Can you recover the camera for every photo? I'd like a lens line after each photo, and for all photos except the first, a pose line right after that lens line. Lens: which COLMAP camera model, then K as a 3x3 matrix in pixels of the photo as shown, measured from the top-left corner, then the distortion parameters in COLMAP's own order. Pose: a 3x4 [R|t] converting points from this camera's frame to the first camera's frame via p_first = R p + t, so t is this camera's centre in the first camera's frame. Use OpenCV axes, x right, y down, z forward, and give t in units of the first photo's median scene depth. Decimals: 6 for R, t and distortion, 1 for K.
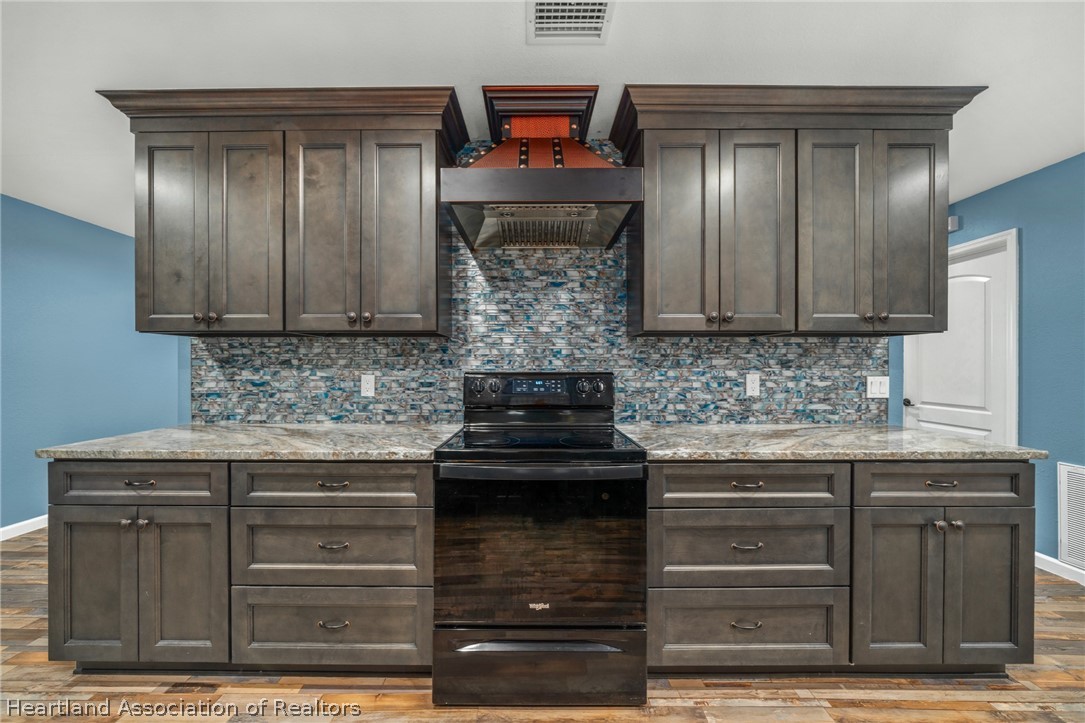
lens RADIAL K [[386.8, 0, 538.4], [0, 386.8, 368.6], [0, 0, 1]] dist [-0.002700, -0.000171]
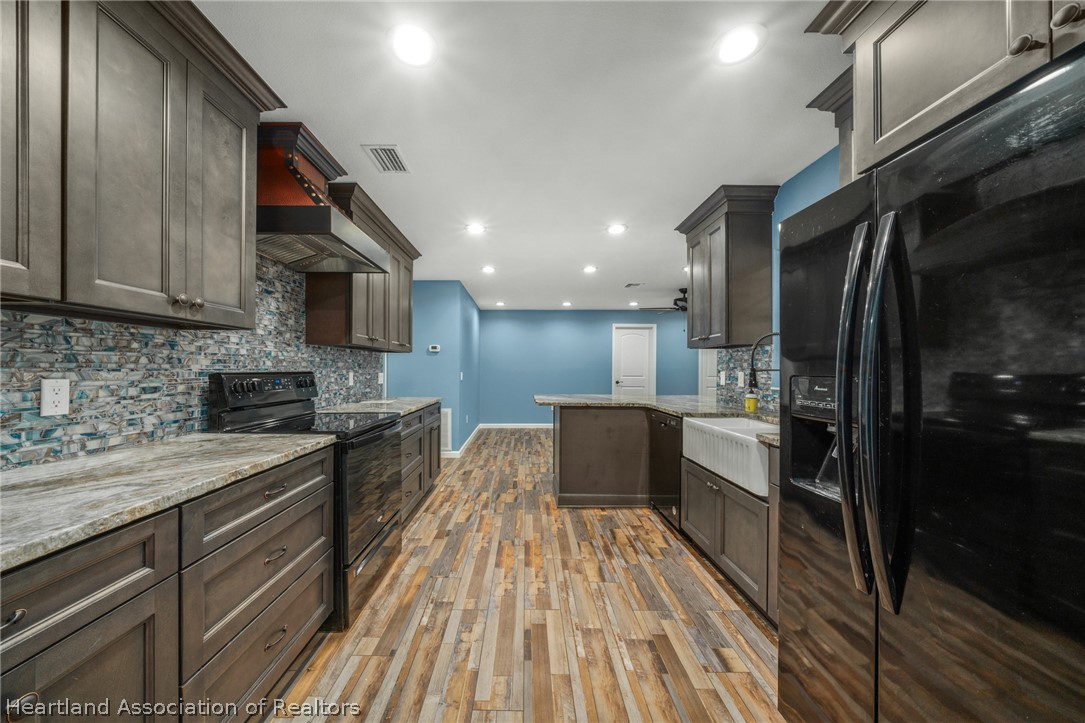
lens RADIAL K [[386.8, 0, 539.6], [0, 386.8, 366.9], [0, 0, 1]] dist [-0.002700, -0.000171]
pose [[-0.053710, 0.004675, 0.998546, -1.083941], [0.003633, 0.999983, -0.004486, 0.002584], [-0.998550, 0.003387, -0.053726, 0.290202]]
